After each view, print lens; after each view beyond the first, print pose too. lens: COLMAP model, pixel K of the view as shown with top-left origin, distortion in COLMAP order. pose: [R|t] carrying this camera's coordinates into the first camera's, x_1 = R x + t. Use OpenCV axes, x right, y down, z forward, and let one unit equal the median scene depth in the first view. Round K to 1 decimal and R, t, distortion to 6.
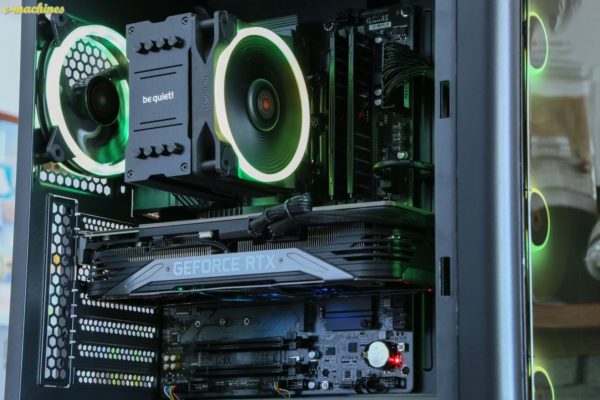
lens RADIAL K [[1446.7, 0, 300.3], [0, 1446.7, 200.4], [0, 0, 1]] dist [0.293456, 0.000000]
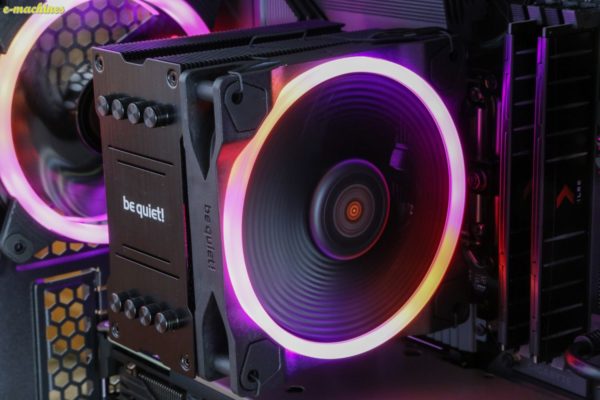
lens RADIAL K [[1446.7, 0, 299.1], [0, 1446.7, 199.8], [0, 0, 1]] dist [0.293456, 0.000000]
pose [[0.949459, 0.055834, -0.308887, 0.116761], [0.074726, 0.915555, 0.395190, -0.275935], [0.304868, -0.398298, 0.865109, 0.563512]]
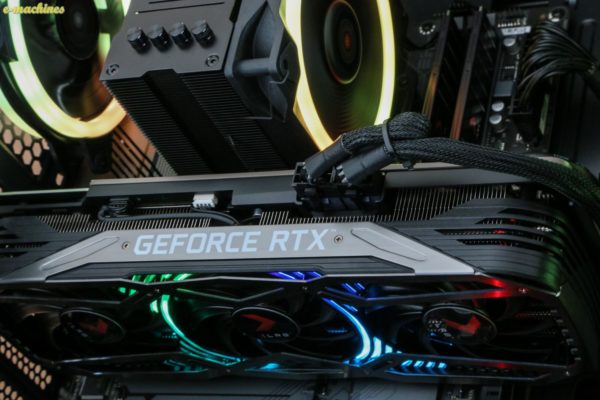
lens RADIAL K [[1446.7, 0, 298.5], [0, 1446.7, 200.2], [0, 0, 1]] dist [0.293456, 0.000000]
pose [[0.963360, 0.260831, 0.062485, -0.066439], [-0.224316, 0.911246, -0.345418, 0.222724], [-0.147035, 0.318745, 0.936367, 0.441921]]
